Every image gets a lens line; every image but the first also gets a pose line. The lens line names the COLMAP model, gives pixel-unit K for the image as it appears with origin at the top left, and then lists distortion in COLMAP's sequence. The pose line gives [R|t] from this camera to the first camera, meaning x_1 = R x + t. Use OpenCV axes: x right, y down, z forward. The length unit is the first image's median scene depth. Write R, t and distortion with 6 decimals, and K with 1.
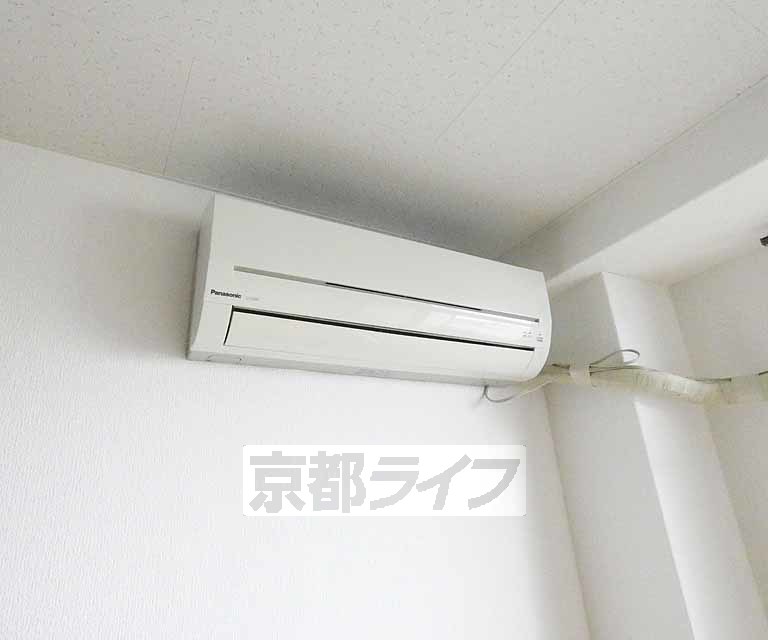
lens RADIAL K [[525.3, 0, 384.0], [0, 525.3, 320.0], [0, 0, 1]] dist [0.003319, 0.004915]
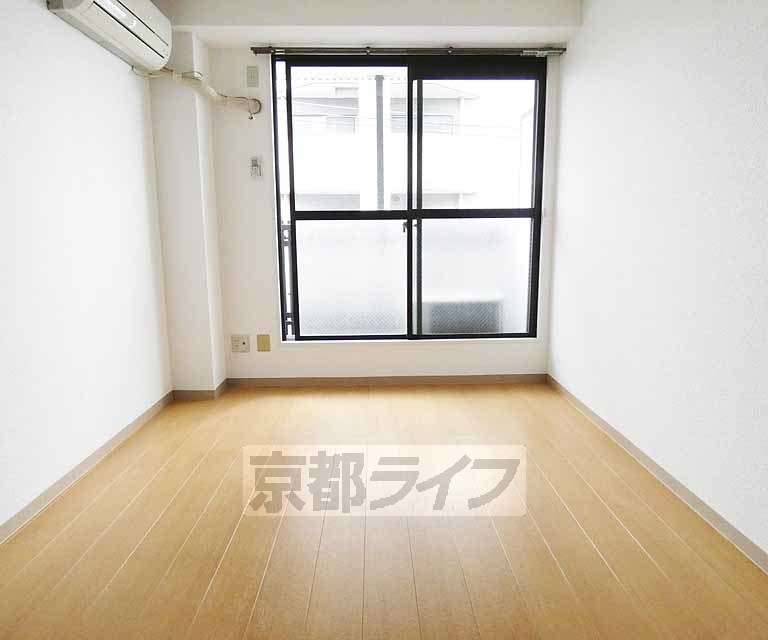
lens RADIAL K [[525.3, 0, 384.0], [0, 525.3, 320.0], [0, 0, 1]] dist [0.003319, 0.004915]
pose [[0.467134, -0.093160, 0.879265, -1.312833], [-0.344359, 0.896746, 0.277962, 0.108904], [-0.814373, -0.432629, 0.386820, -1.073210]]
